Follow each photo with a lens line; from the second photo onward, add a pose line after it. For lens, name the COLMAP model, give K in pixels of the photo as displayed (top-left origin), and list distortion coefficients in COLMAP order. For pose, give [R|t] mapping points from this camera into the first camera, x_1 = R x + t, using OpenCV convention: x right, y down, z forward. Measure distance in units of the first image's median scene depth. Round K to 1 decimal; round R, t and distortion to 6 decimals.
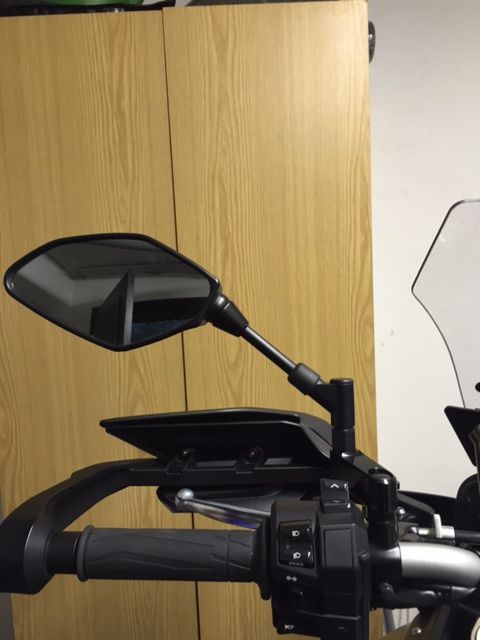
lens RADIAL K [[541.8, 0, 240.0], [0, 541.8, 320.0], [0, 0, 1]] dist [0.054808, -0.008108]
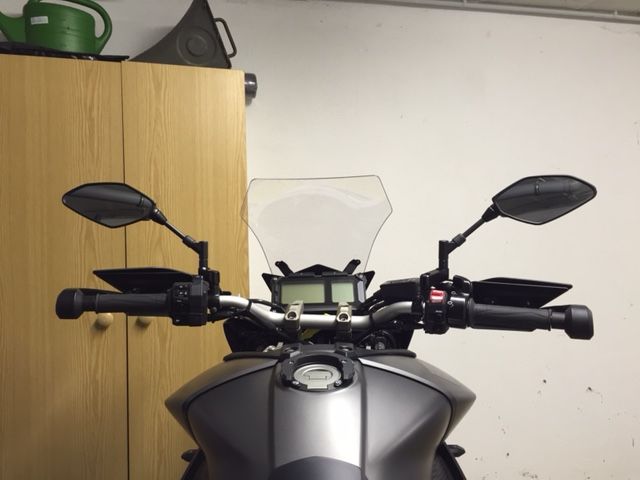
lens RADIAL K [[541.8, 0, 320.0], [0, 541.8, 240.0], [0, 0, 1]] dist [0.054808, -0.008108]
pose [[0.963396, 0.027185, 0.266700, 0.011633], [0.004138, 0.993219, -0.116187, 0.168111], [-0.268050, 0.113037, 0.956751, -0.686094]]
